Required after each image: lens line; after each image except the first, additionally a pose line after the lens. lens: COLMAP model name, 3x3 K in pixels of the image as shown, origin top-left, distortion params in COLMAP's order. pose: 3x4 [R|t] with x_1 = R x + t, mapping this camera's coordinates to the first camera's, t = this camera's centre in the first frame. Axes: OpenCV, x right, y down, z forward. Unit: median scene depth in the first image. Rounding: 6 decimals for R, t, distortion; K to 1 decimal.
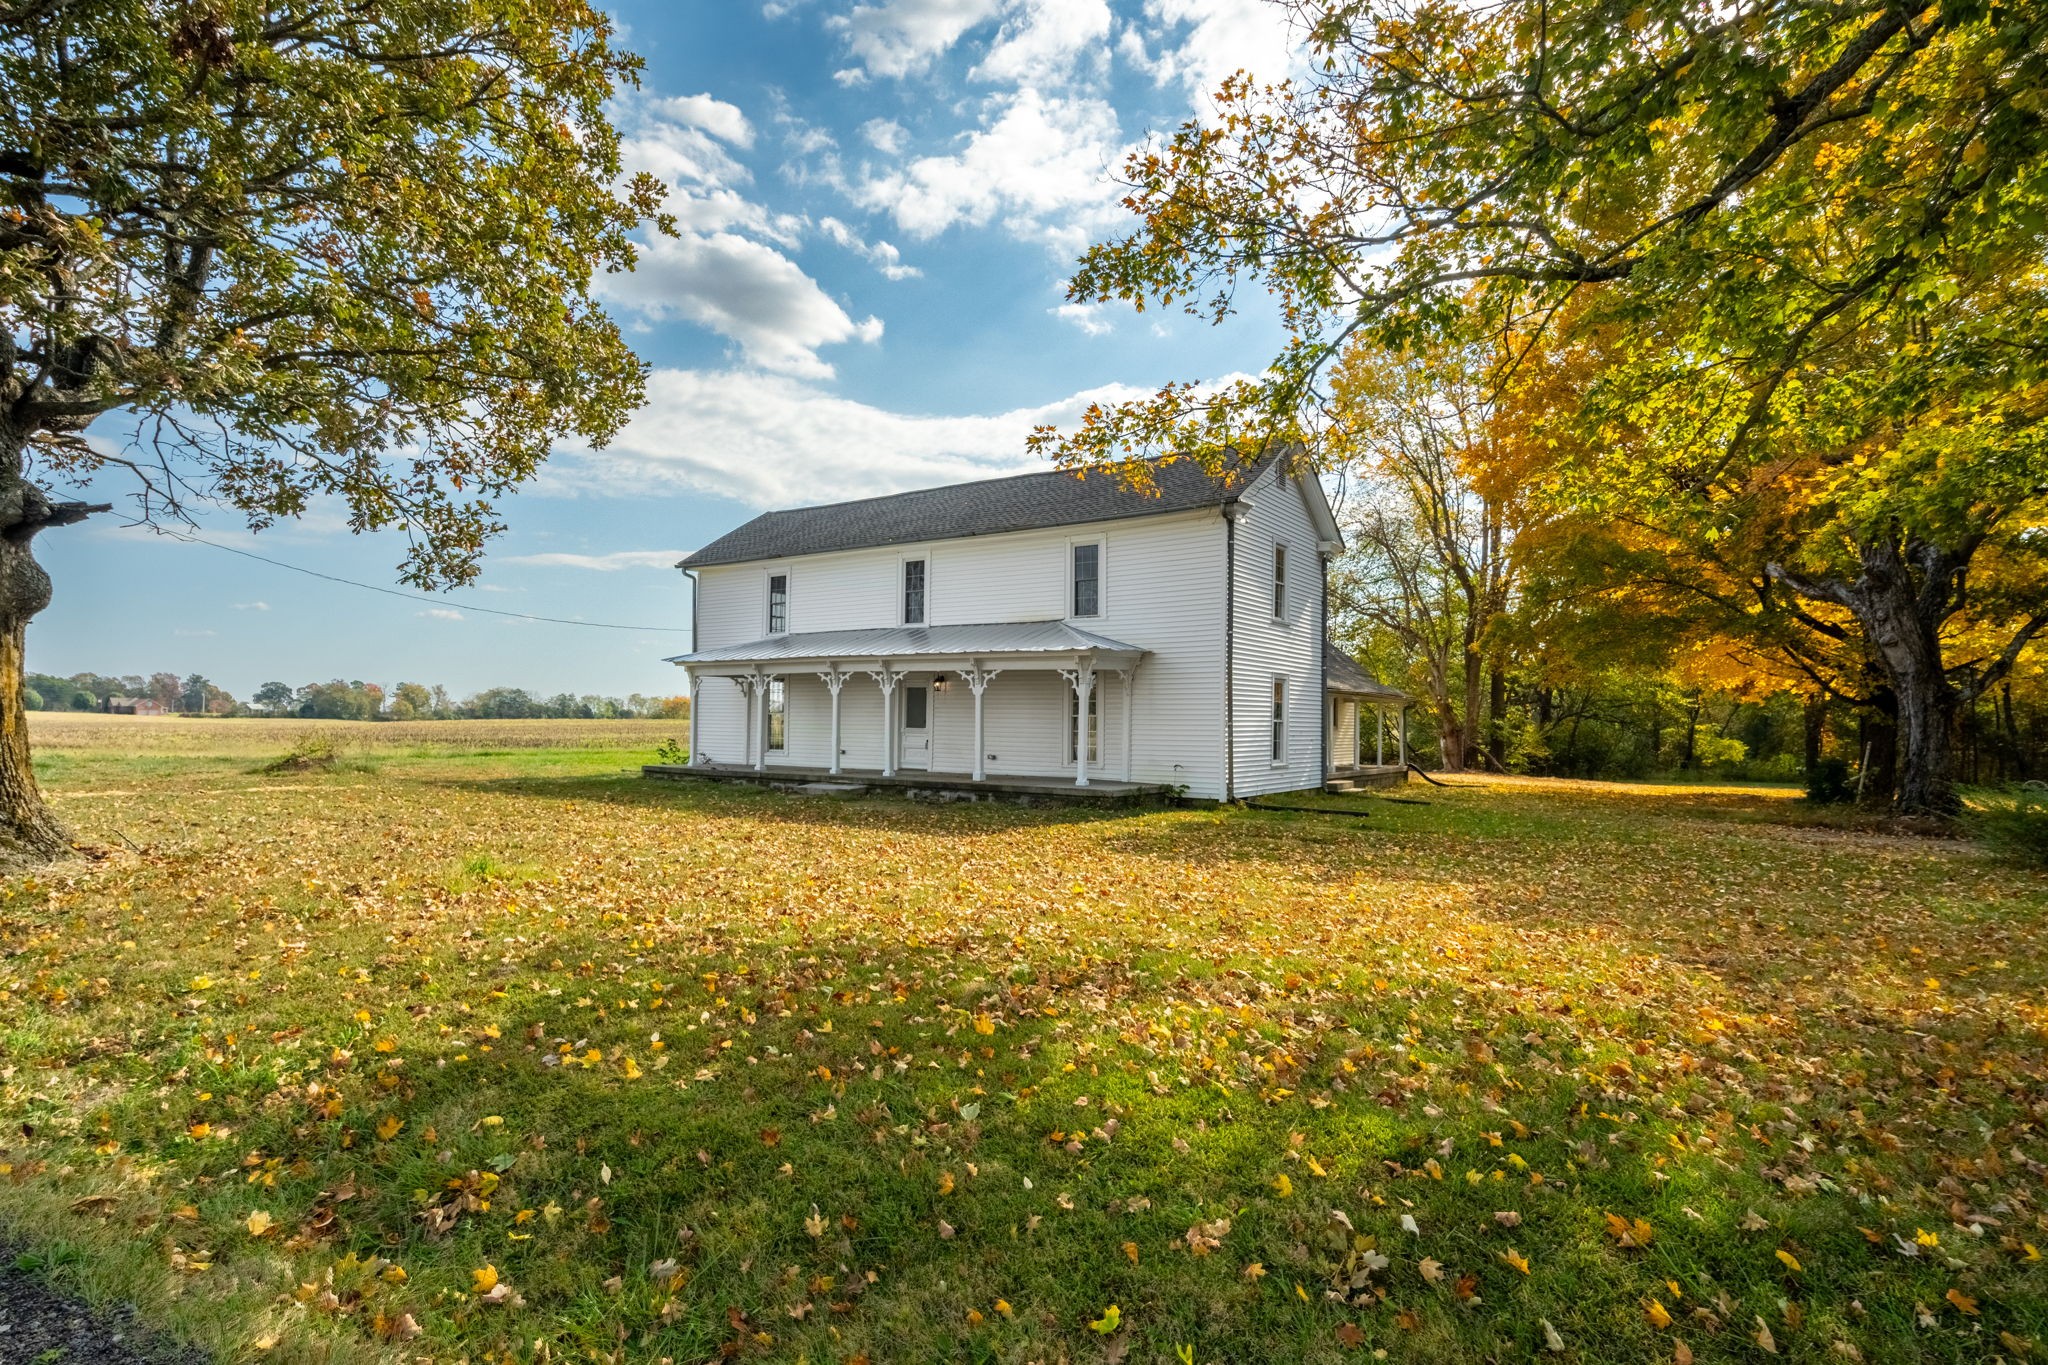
lens RADIAL K [[961.6, 0, 1017.2], [0, 961.6, 715.0], [0, 0, 1]] dist [-0.005137, 0.001098]
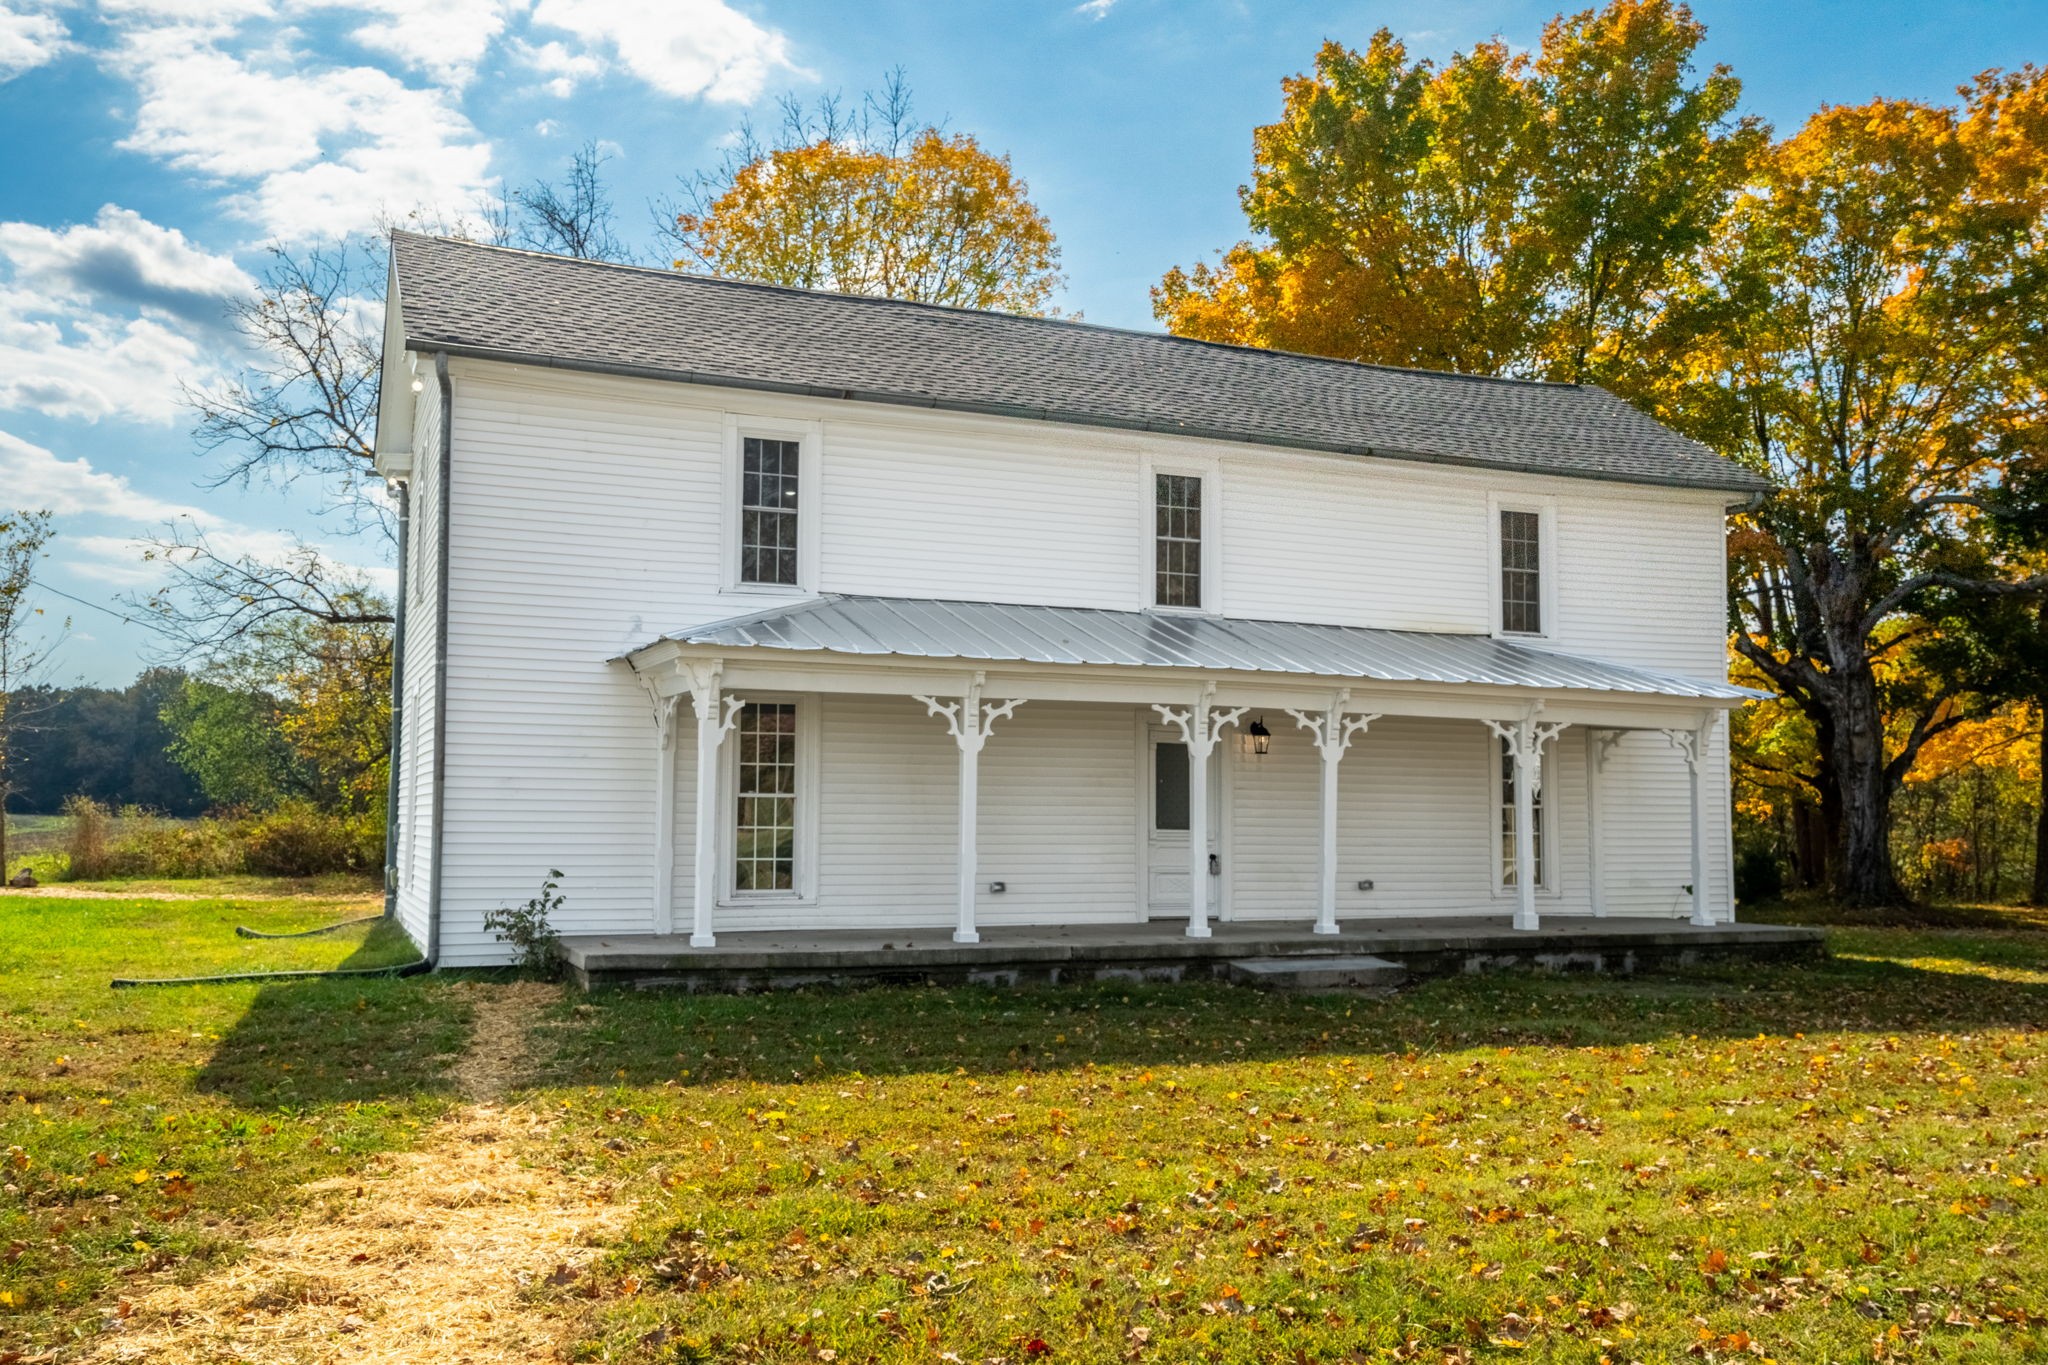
lens RADIAL K [[1552.3, 0, 1024.5], [0, 1552.3, 708.8], [0, 0, 1]] dist [-0.001099, 0.001873]
pose [[0.648350, 0.047957, 0.759831, -0.767705], [-0.009555, 0.998448, -0.054864, -0.002752], [-0.761283, 0.028311, 0.647802, 0.580680]]
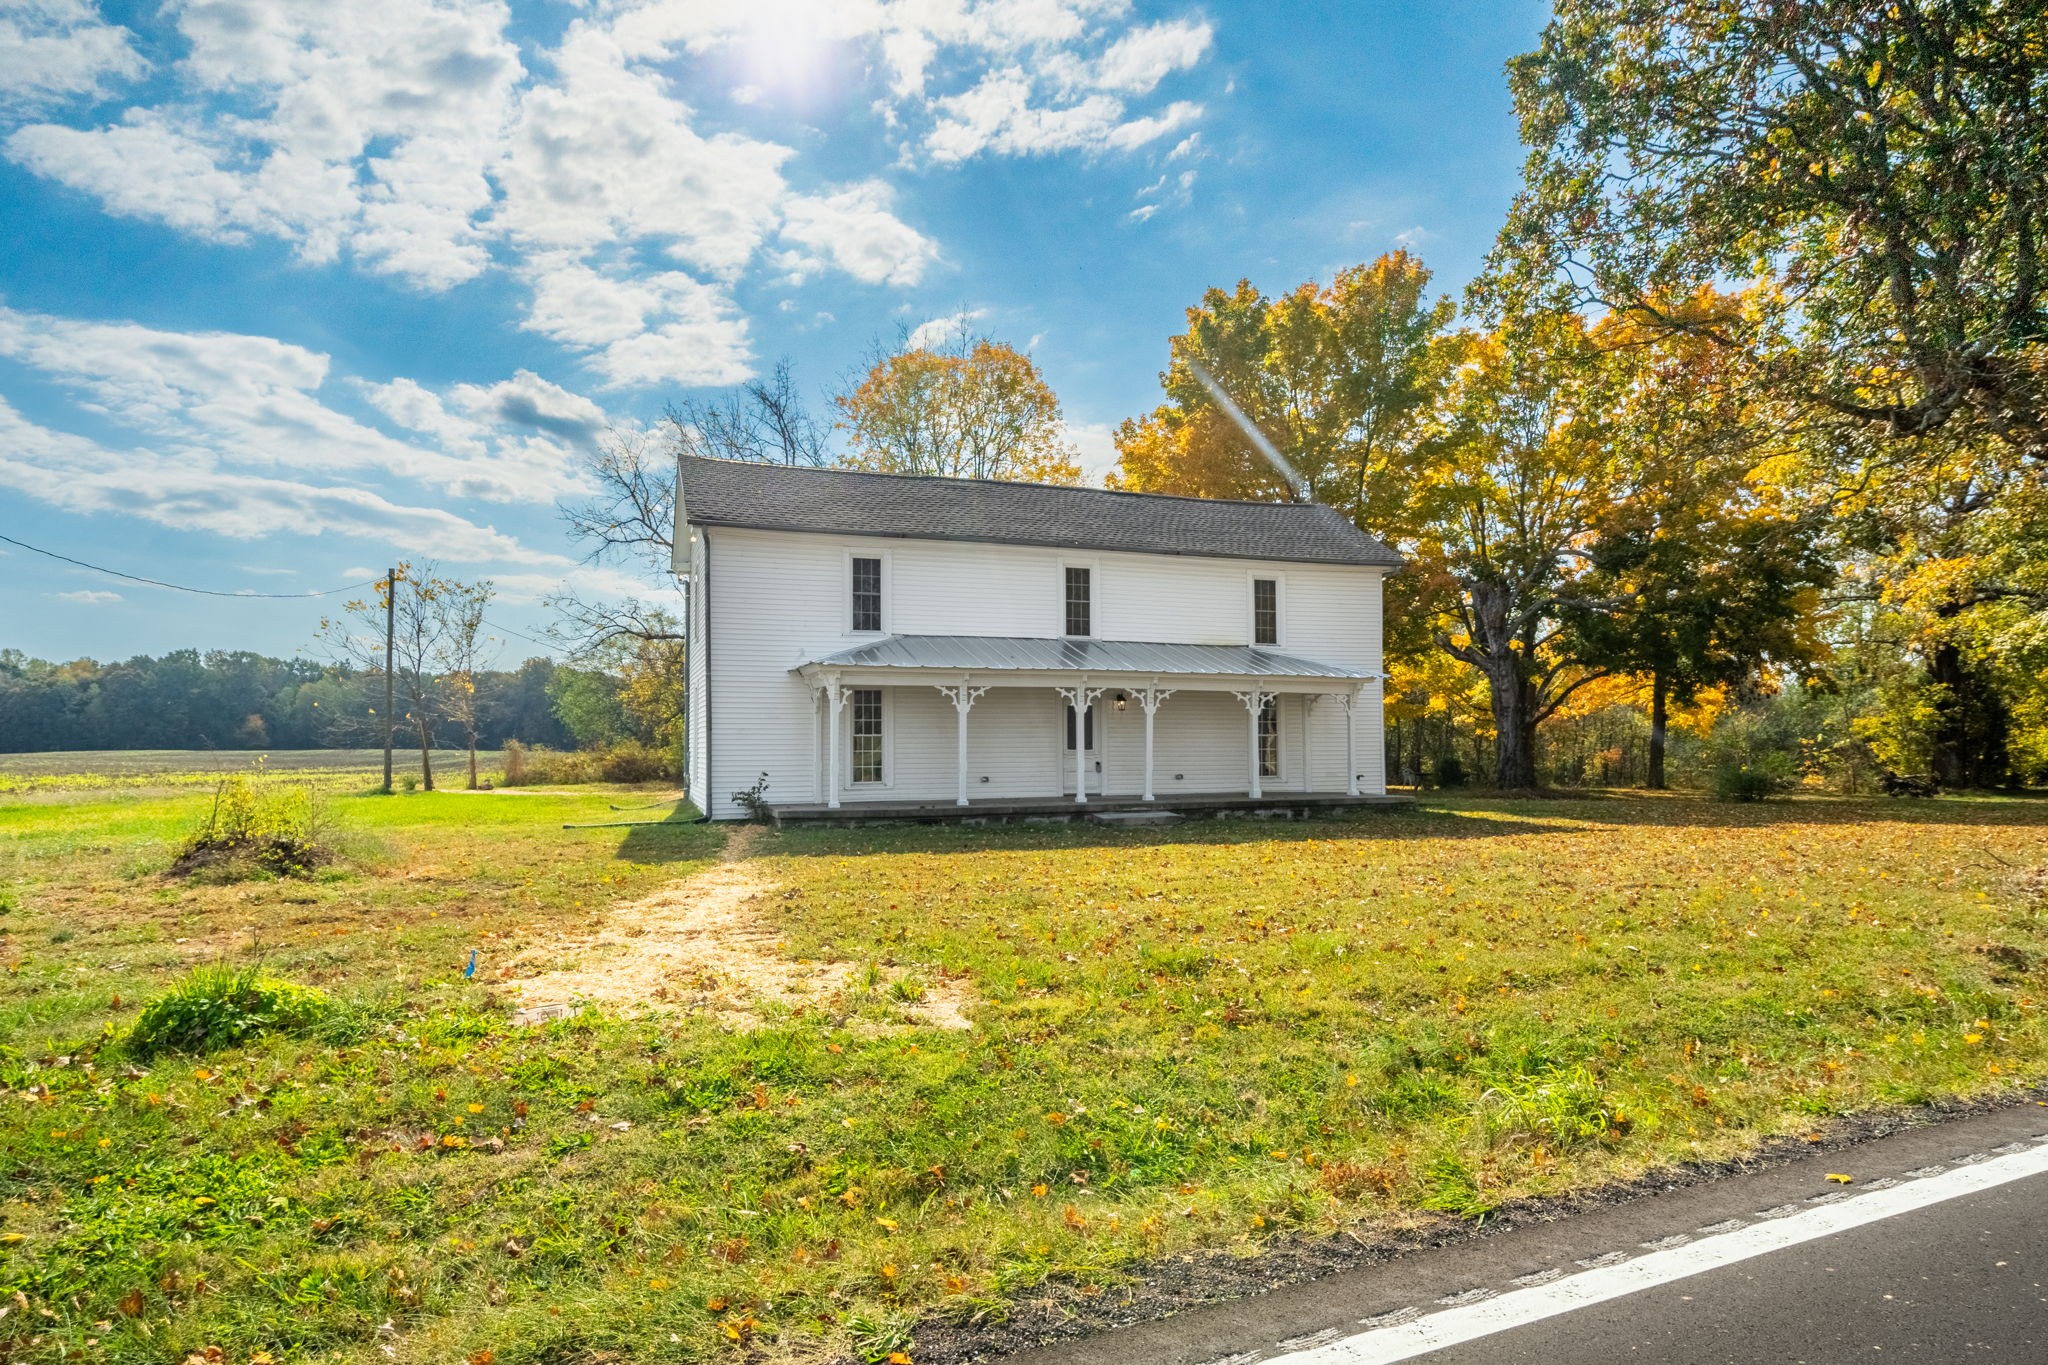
lens RADIAL K [[961.6, 0, 1017.2], [0, 961.6, 715.0], [0, 0, 1]] dist [-0.005137, 0.001098]
pose [[0.686002, 0.007864, 0.727557, -0.854783], [0.004510, 0.999876, -0.015060, -0.005759], [-0.727586, 0.013613, 0.685882, 0.422718]]
